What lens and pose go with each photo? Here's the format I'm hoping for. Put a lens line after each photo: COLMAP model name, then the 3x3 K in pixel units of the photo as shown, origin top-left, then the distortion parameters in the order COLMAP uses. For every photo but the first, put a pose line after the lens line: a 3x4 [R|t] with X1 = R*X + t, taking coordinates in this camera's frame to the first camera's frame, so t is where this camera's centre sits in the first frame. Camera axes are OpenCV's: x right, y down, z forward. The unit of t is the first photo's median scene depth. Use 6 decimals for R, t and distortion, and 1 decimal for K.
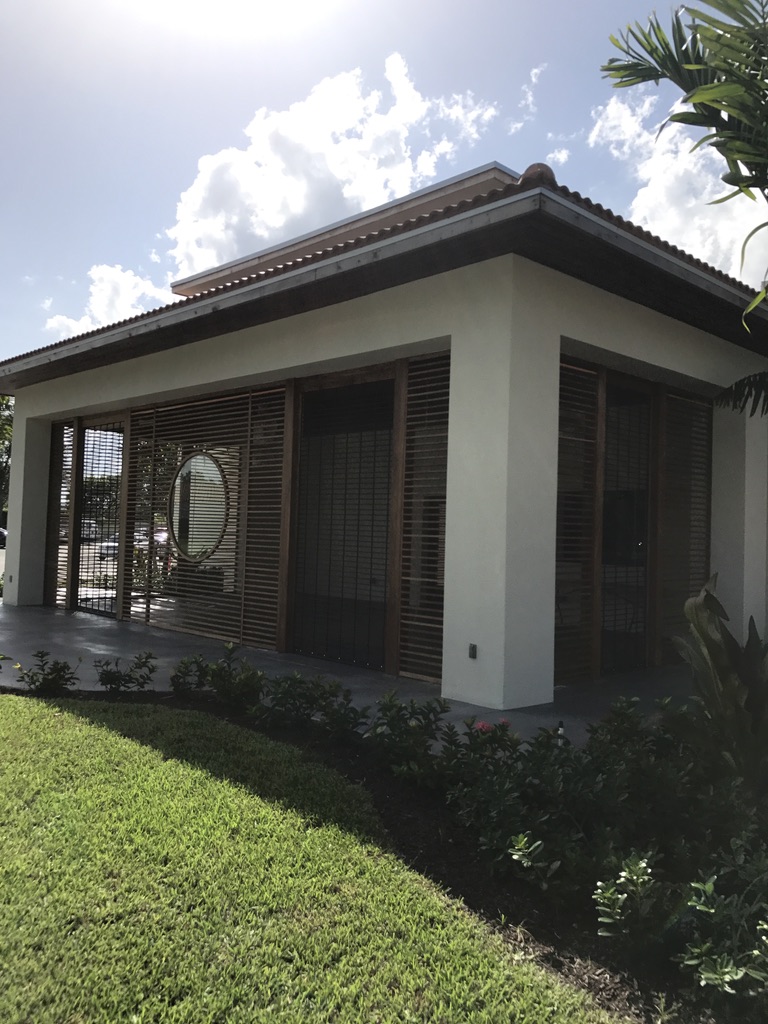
lens RADIAL K [[834.3, 0, 384.0], [0, 834.3, 512.0], [0, 0, 1]] dist [0.023469, -0.013947]
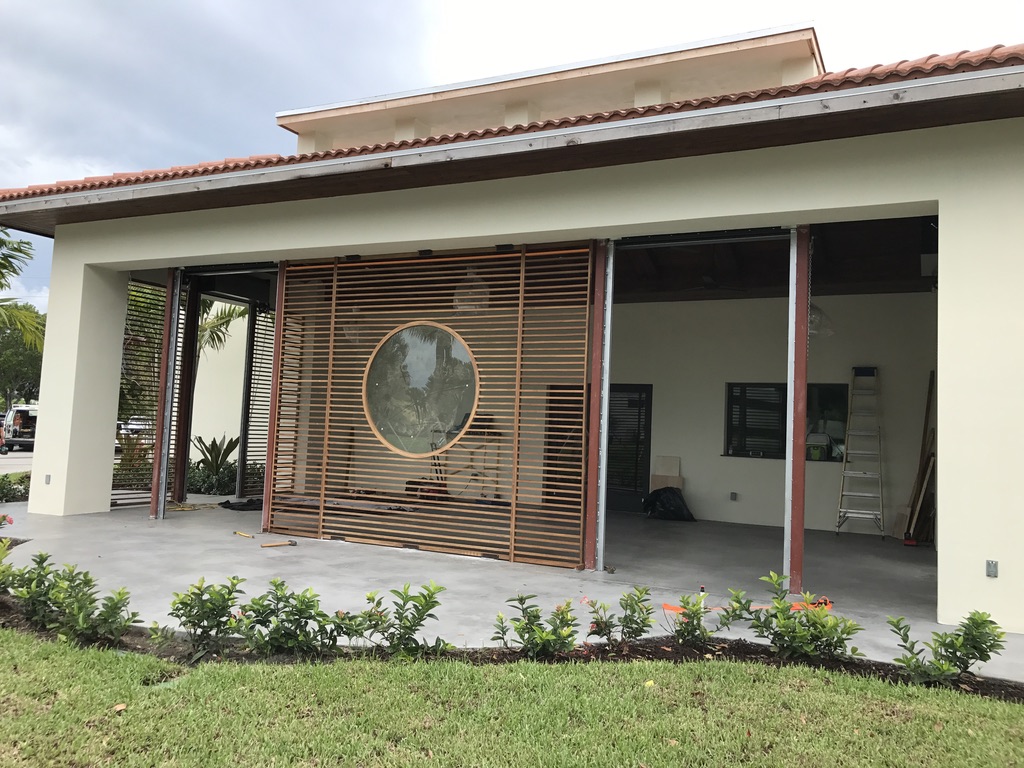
lens RADIAL K [[834.3, 0, 493.3], [0, 834.3, 378.5], [0, 0, 1]] dist [0.023469, -0.013947]
pose [[0.945261, 0.032536, 0.324689, -0.487753], [-0.023218, 0.999201, -0.032532, 0.008898], [-0.325488, 0.023212, 0.945261, 0.258596]]
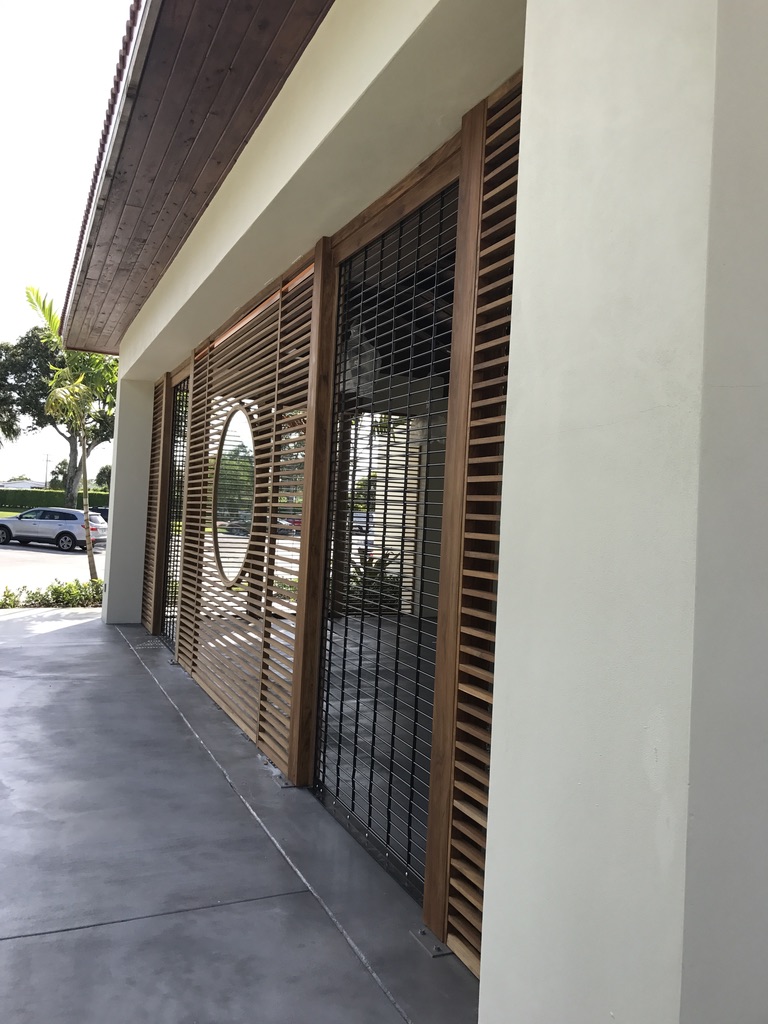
lens RADIAL K [[834.3, 0, 384.0], [0, 834.3, 512.0], [0, 0, 1]] dist [0.023469, -0.013947]
pose [[0.935870, 0.014378, -0.352051, 0.138084], [-0.012135, 0.999890, 0.008576, -0.000938], [0.352135, -0.003754, 0.935942, 0.562114]]
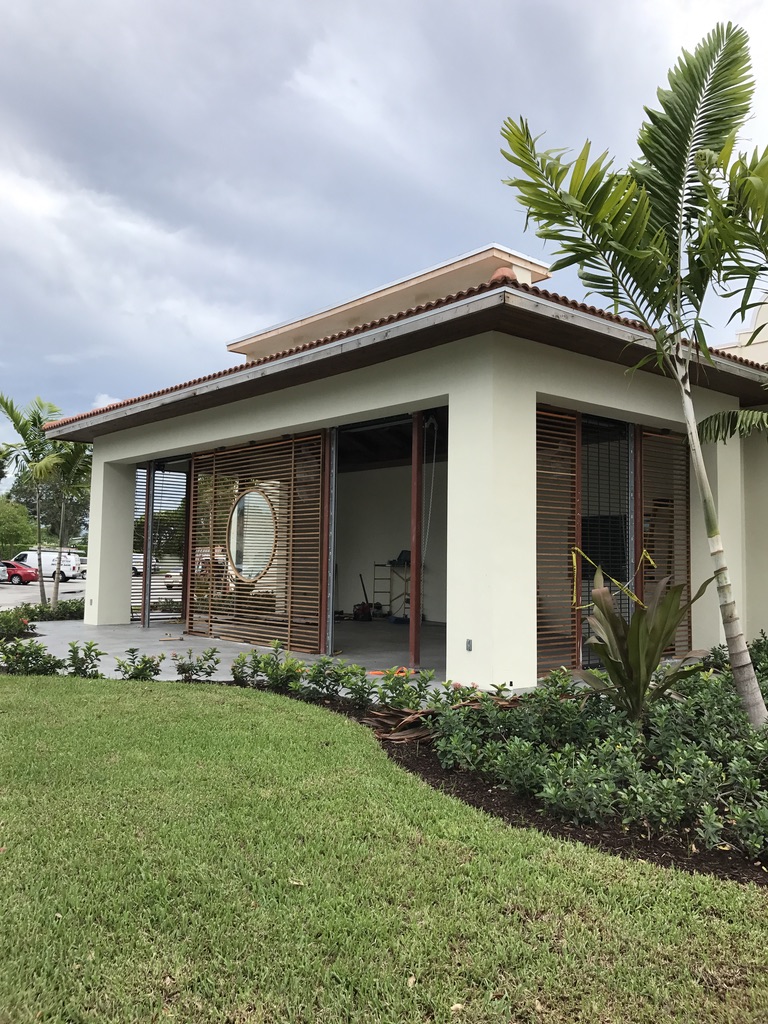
lens RADIAL K [[834.3, 0, 384.0], [0, 834.3, 512.0], [0, 0, 1]] dist [0.023469, -0.013947]
pose [[0.997777, -0.018807, -0.063939, 0.046574], [0.016413, 0.999152, -0.037755, 0.009226], [0.064595, 0.036622, 0.997239, -0.195478]]
